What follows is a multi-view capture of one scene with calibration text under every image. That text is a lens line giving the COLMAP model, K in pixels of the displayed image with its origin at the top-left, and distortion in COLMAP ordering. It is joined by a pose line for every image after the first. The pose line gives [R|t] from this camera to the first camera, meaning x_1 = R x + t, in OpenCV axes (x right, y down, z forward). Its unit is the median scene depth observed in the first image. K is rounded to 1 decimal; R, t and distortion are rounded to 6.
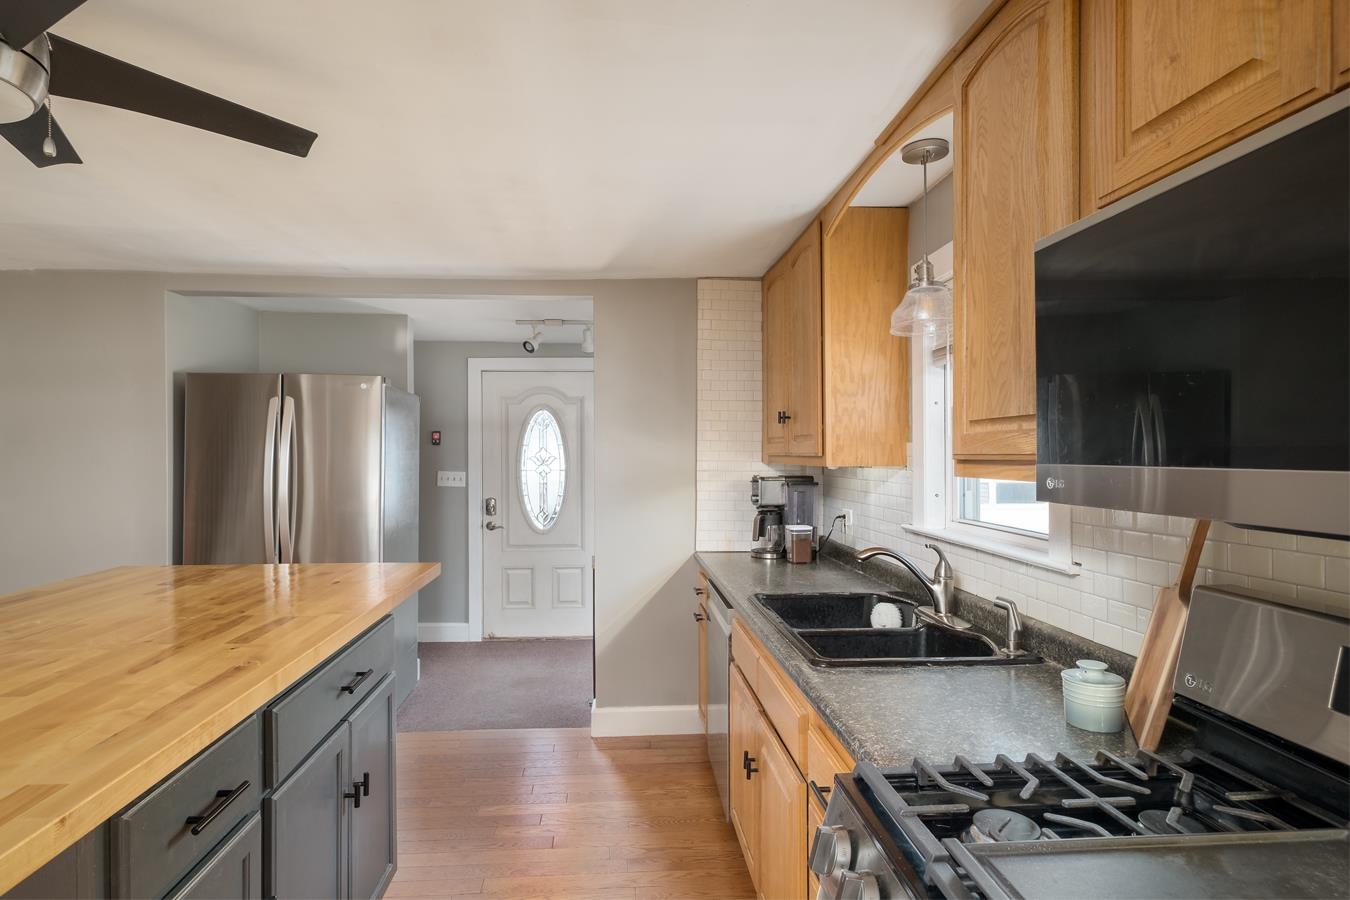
lens RADIAL K [[730.0, 0, 657.0], [0, 730.0, 449.2], [0, 0, 1]] dist [-0.000191, -0.000658]
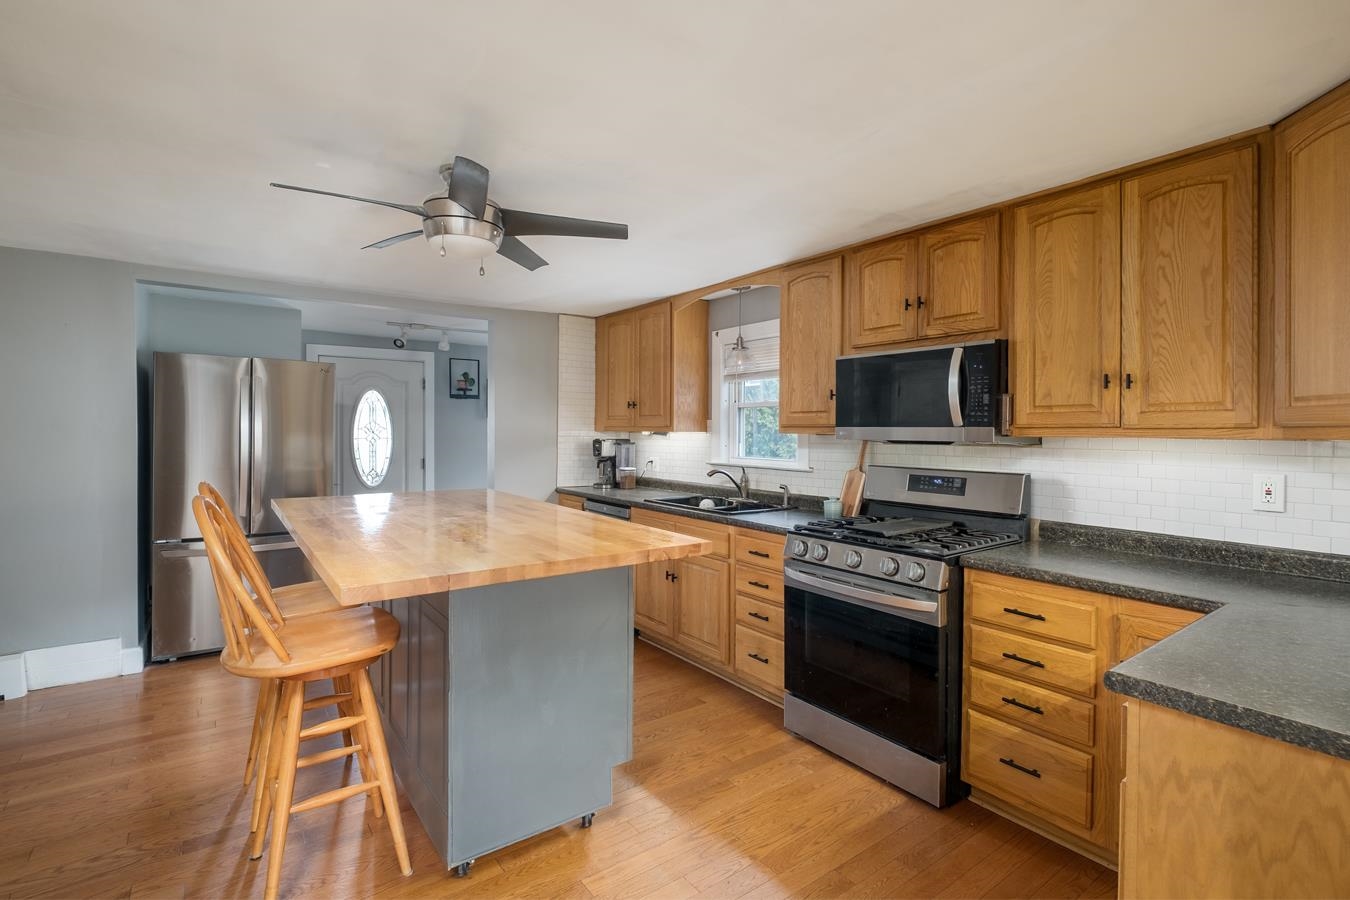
lens RADIAL K [[626.3, 0, 670.2], [0, 626.3, 430.7], [0, 0, 1]] dist [-0.000247, 0.000055]
pose [[0.846343, 0.002843, 0.532630, -0.487608], [-0.007938, 0.999942, 0.007276, 0.006737], [-0.532579, -0.010386, 0.846317, -0.290041]]
